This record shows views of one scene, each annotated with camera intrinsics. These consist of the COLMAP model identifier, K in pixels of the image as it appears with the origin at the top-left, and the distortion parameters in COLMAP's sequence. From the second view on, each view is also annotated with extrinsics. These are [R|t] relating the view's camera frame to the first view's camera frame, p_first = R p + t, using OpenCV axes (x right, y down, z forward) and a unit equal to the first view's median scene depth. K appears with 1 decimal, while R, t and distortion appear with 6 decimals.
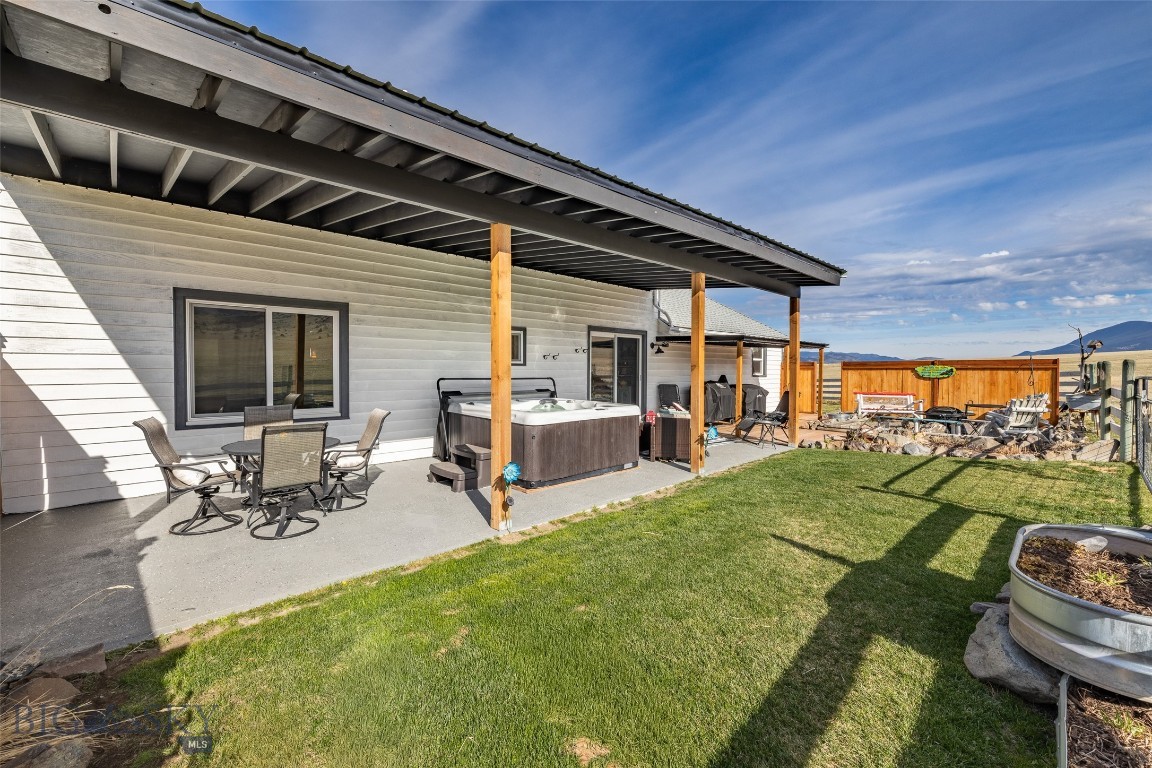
lens RADIAL K [[475.8, 0, 576.0], [0, 475.8, 379.5], [0, 0, 1]] dist [-0.001611, -0.000347]
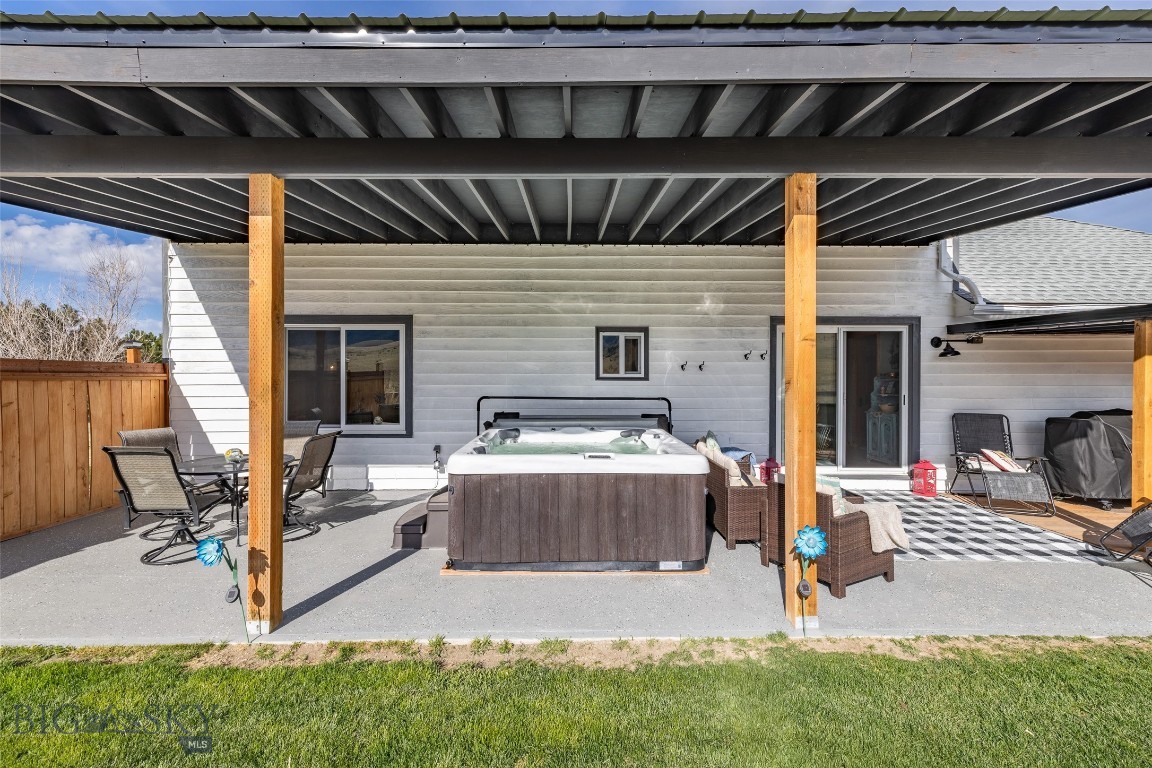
lens RADIAL K [[488.3, 0, 579.9], [0, 488.3, 377.3], [0, 0, 1]] dist [0.006128, -0.000048]
pose [[0.732930, 0.003959, -0.680292, 0.373823], [-0.014600, 0.999844, -0.009912, -0.028110], [0.680147, 0.017197, 0.732874, 0.450607]]
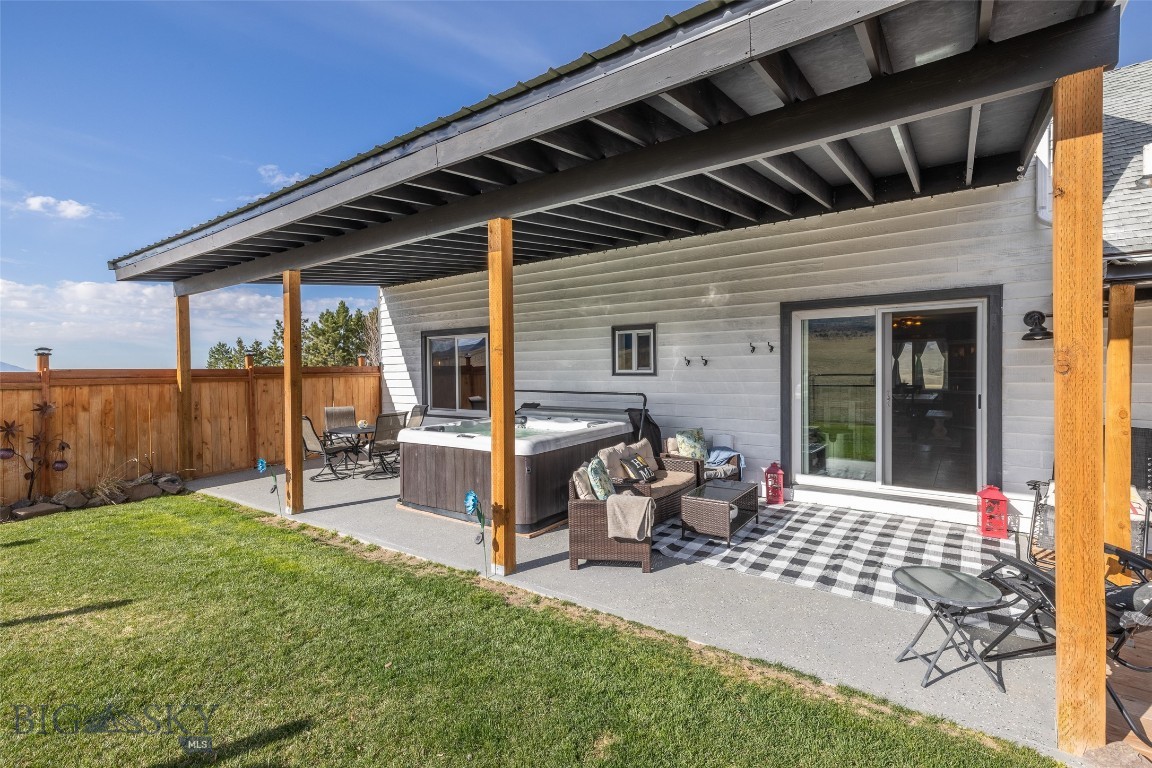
lens RADIAL K [[534.9, 0, 592.3], [0, 534.9, 379.3], [0, 0, 1]] dist [0.013708, 0.000095]
pose [[0.192781, 0.008269, -0.981207, 0.792407], [-0.014429, 0.999880, 0.005591, -0.030633], [0.981136, 0.013080, 0.192877, 0.865550]]
